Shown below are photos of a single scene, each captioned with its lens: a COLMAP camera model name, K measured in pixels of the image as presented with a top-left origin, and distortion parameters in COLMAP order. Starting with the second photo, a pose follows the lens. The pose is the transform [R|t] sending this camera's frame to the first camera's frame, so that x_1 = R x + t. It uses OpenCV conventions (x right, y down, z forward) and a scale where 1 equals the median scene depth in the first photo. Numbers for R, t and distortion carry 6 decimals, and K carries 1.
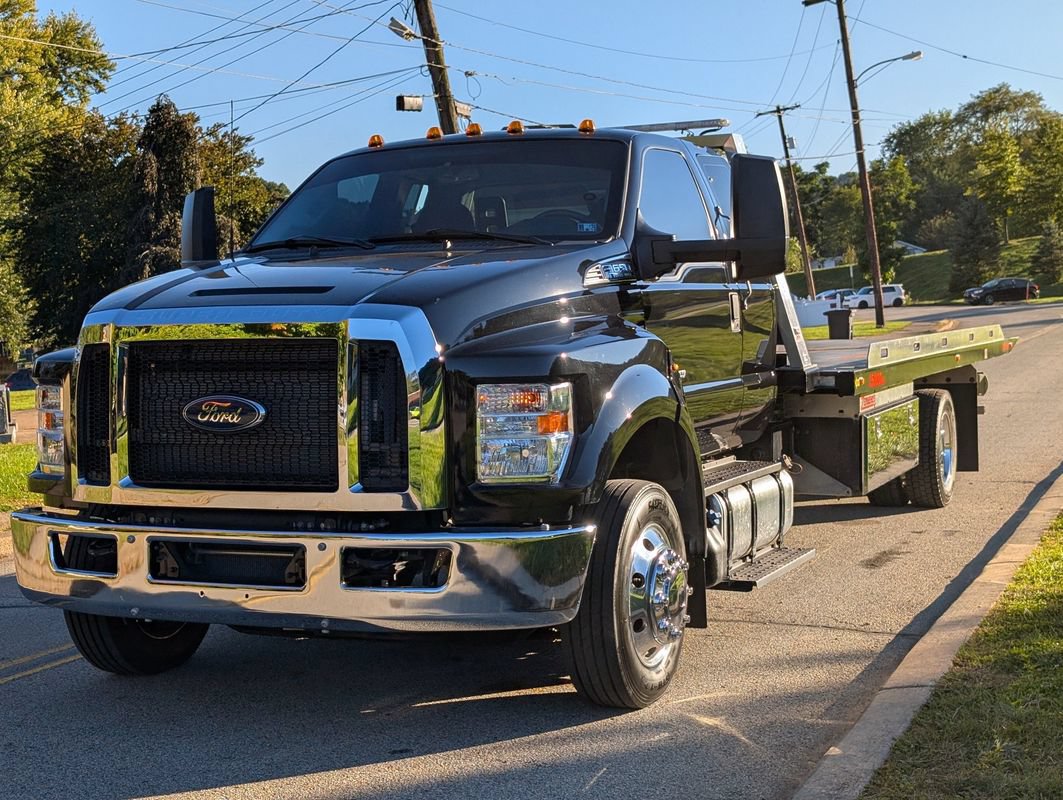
lens RADIAL K [[1688.1, 0, 531.5], [0, 1688.1, 400.0], [0, 0, 1]] dist [0.139840, -0.789048]
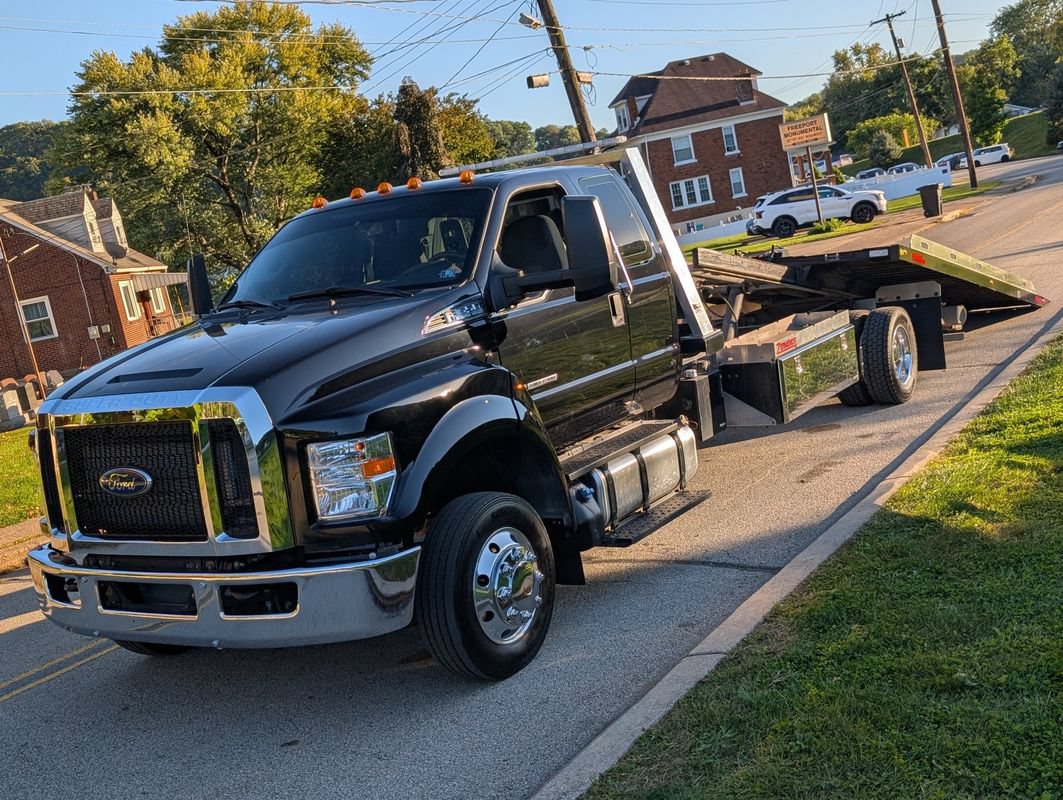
lens RADIAL K [[1271.5, 0, 527.2], [0, 1271.5, 413.8], [0, 0, 1]] dist [0.027365, -0.006958]
pose [[0.981489, -0.097518, -0.164833, 0.191546], [0.114481, 0.988705, 0.096734, -0.070250], [0.153538, -0.113813, 0.981566, 0.081237]]
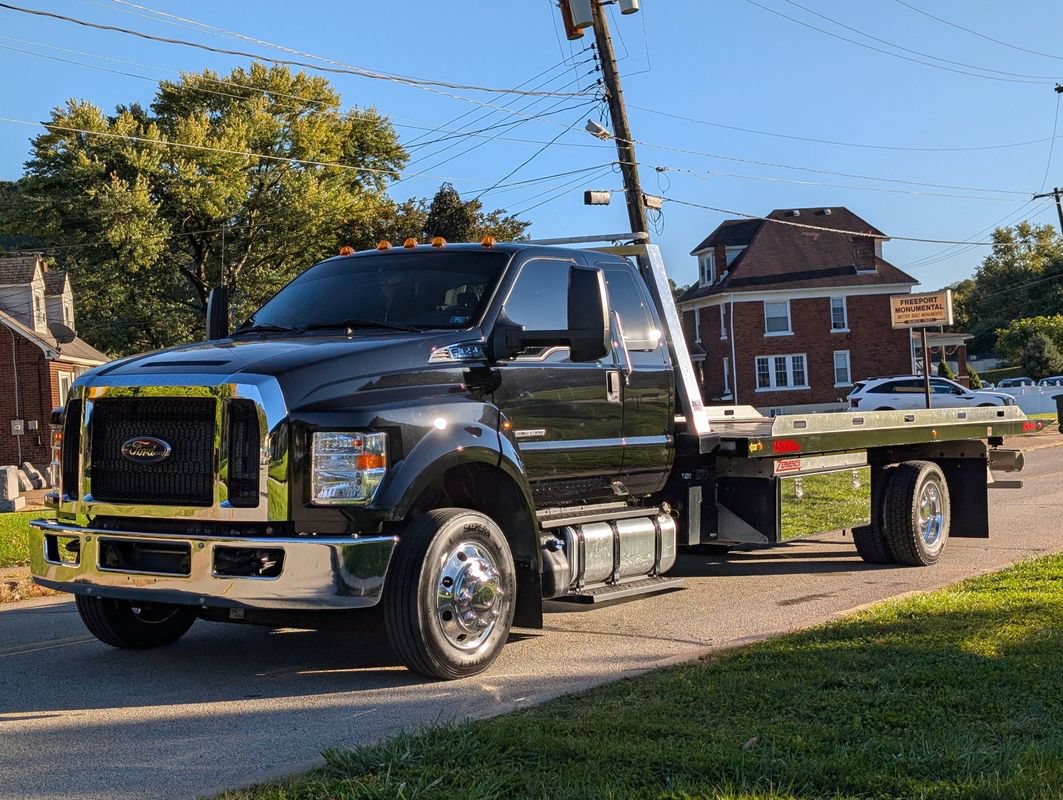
lens RADIAL K [[1658.7, 0, 518.6], [0, 1658.7, 399.3], [0, 0, 1]] dist [0.176954, -0.721811]
pose [[0.983456, 0.017921, -0.180256, 0.262277], [-0.026192, 0.998705, -0.043610, 0.012897], [0.179241, 0.047609, 0.982653, -0.220120]]
